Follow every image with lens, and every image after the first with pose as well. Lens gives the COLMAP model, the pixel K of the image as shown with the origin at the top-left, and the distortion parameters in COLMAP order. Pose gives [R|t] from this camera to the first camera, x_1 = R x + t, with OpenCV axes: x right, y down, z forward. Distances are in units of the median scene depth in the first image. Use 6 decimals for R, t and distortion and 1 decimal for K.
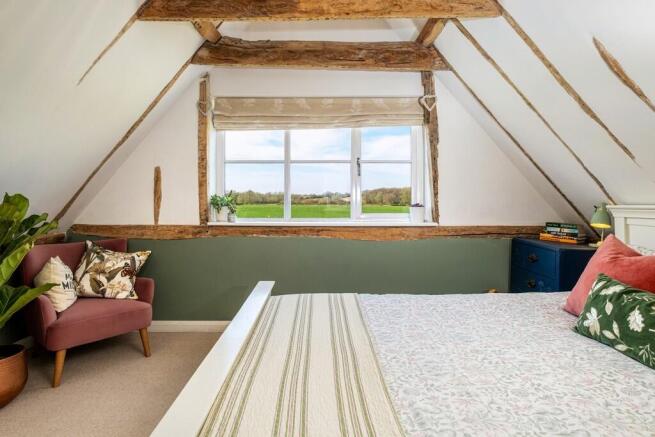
lens RADIAL K [[377.7, 0, 318.1], [0, 377.7, 197.2], [0, 0, 1]] dist [0.018828, 0.002273]
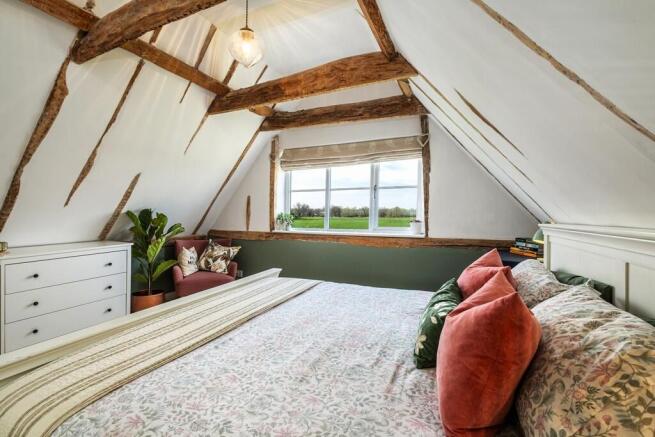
lens RADIAL K [[288.1, 0, 325.9], [0, 288.1, 216.7], [0, 0, 1]] dist [0.007570, -0.001981]
pose [[0.916324, 0.005500, -0.400400, 0.396255], [0.001037, 0.999870, 0.016108, -0.009887], [0.400436, -0.015176, 0.916199, -0.013872]]
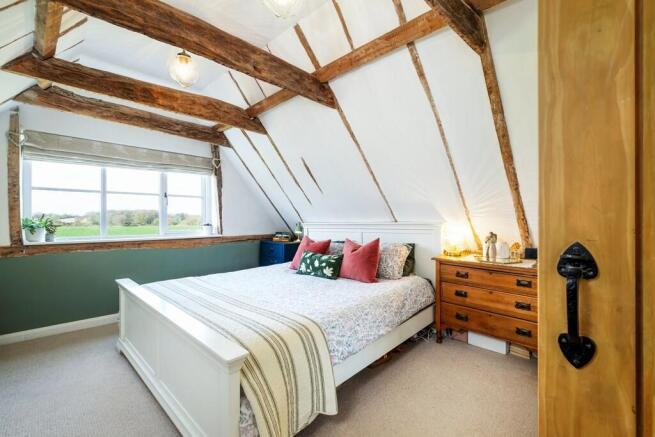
lens RADIAL K [[288.1, 0, 328.4], [0, 288.1, 213.1], [0, 0, 1]] dist [0.007570, -0.001981]
pose [[0.690311, 0.014288, 0.723371, -0.294373], [-0.000922, 0.999822, -0.018869, -0.005477], [-0.723512, 0.012359, 0.690201, -0.242410]]
